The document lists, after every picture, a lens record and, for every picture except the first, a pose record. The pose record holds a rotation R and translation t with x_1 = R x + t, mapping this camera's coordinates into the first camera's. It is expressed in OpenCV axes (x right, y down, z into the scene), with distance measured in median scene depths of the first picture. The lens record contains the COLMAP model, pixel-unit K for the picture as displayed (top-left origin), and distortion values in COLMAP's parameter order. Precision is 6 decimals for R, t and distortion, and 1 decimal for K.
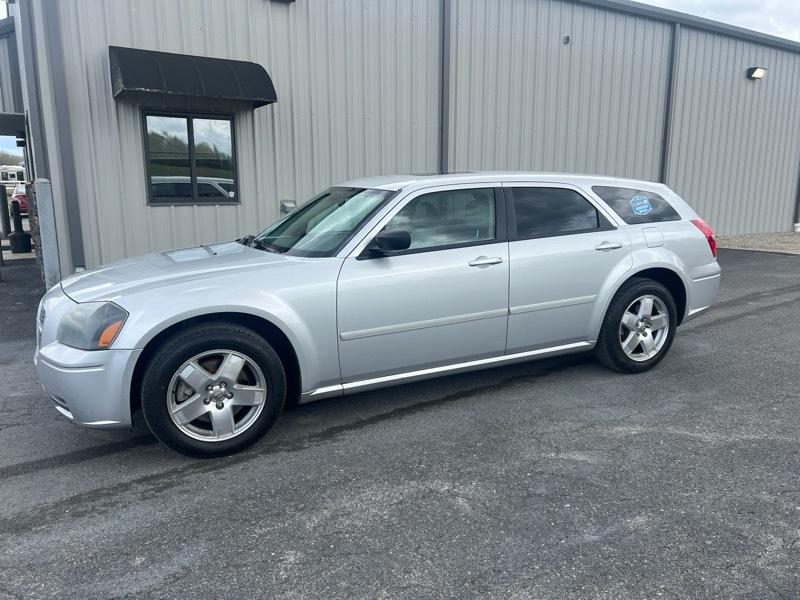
lens RADIAL K [[605.3, 0, 399.9], [0, 605.3, 300.1], [0, 0, 1]] dist [0.054544, -0.056749]
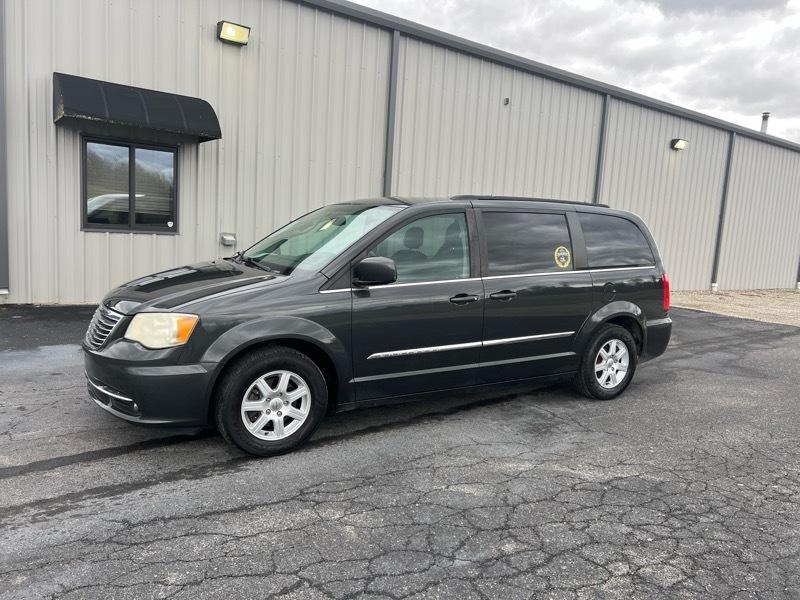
lens RADIAL K [[605.3, 0, 407.0], [0, 605.3, 298.2], [0, 0, 1]] dist [0.054544, -0.056749]
pose [[0.994521, 0.051198, 0.091144, 0.027543], [-0.044951, 0.996581, -0.069320, -0.000222], [-0.094381, 0.064843, 0.993422, -0.029517]]
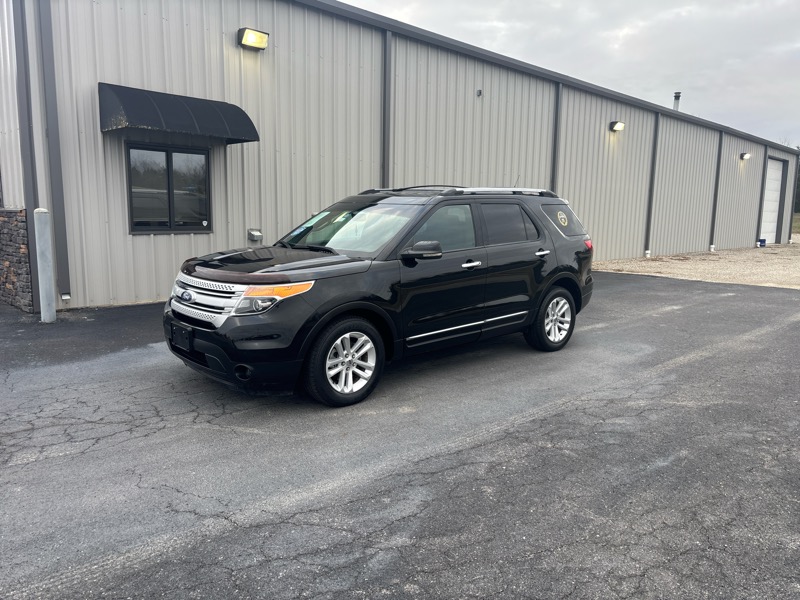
lens RADIAL K [[605.3, 0, 396.8], [0, 605.3, 300.6], [0, 0, 1]] dist [0.054544, -0.056749]
pose [[0.974950, -0.016266, 0.221830, -0.195488], [0.024586, 0.999092, -0.034797, 0.005179], [-0.221062, 0.039379, 0.974464, -0.104397]]
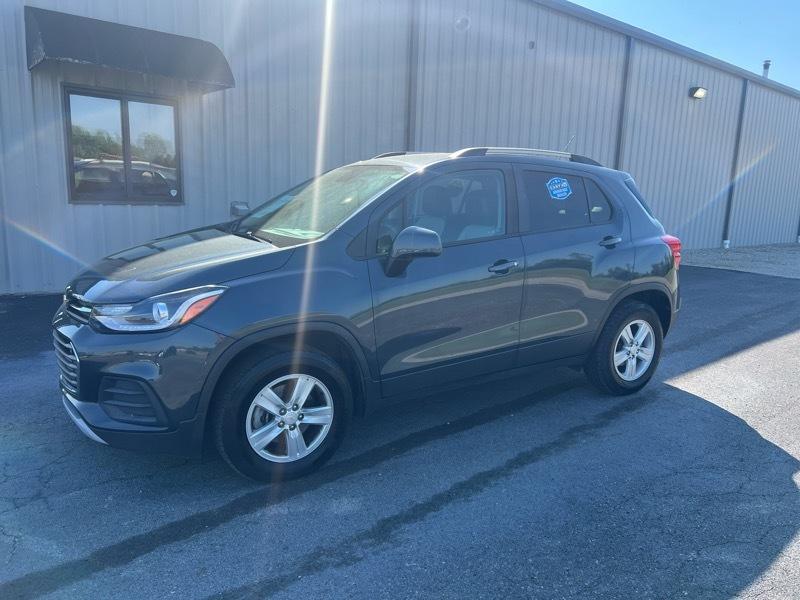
lens RADIAL K [[605.3, 0, 408.5], [0, 605.3, 301.3], [0, 0, 1]] dist [0.054544, -0.056749]
pose [[0.988515, 0.008702, 0.150874, -0.082383], [-0.007854, 0.999950, -0.006218, -0.020600], [-0.150920, 0.004962, 0.988533, 0.113166]]
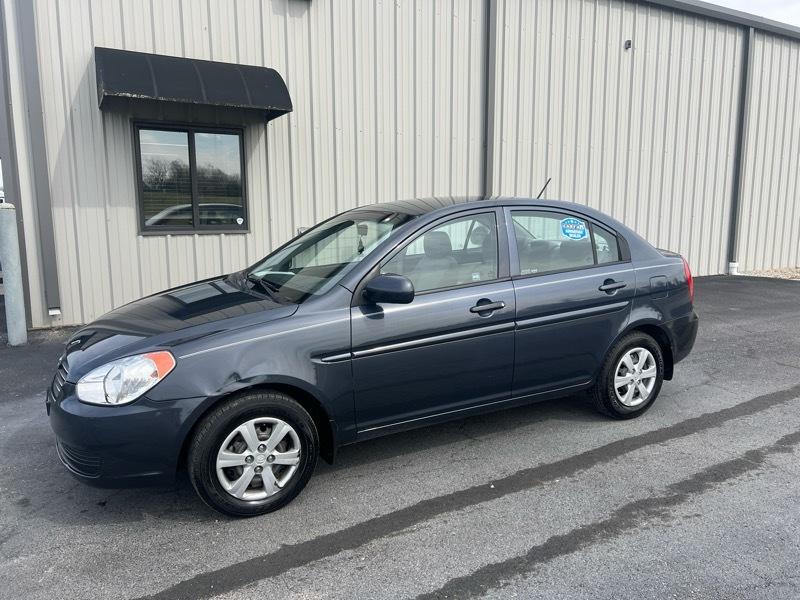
lens RADIAL K [[605.3, 0, 400.3], [0, 605.3, 297.4], [0, 0, 1]] dist [0.054544, -0.056749]
pose [[0.998871, 0.003309, -0.047391, -0.012980], [-0.005517, 0.998902, -0.046524, -0.030976], [0.047185, 0.046733, 0.997792, 0.176853]]
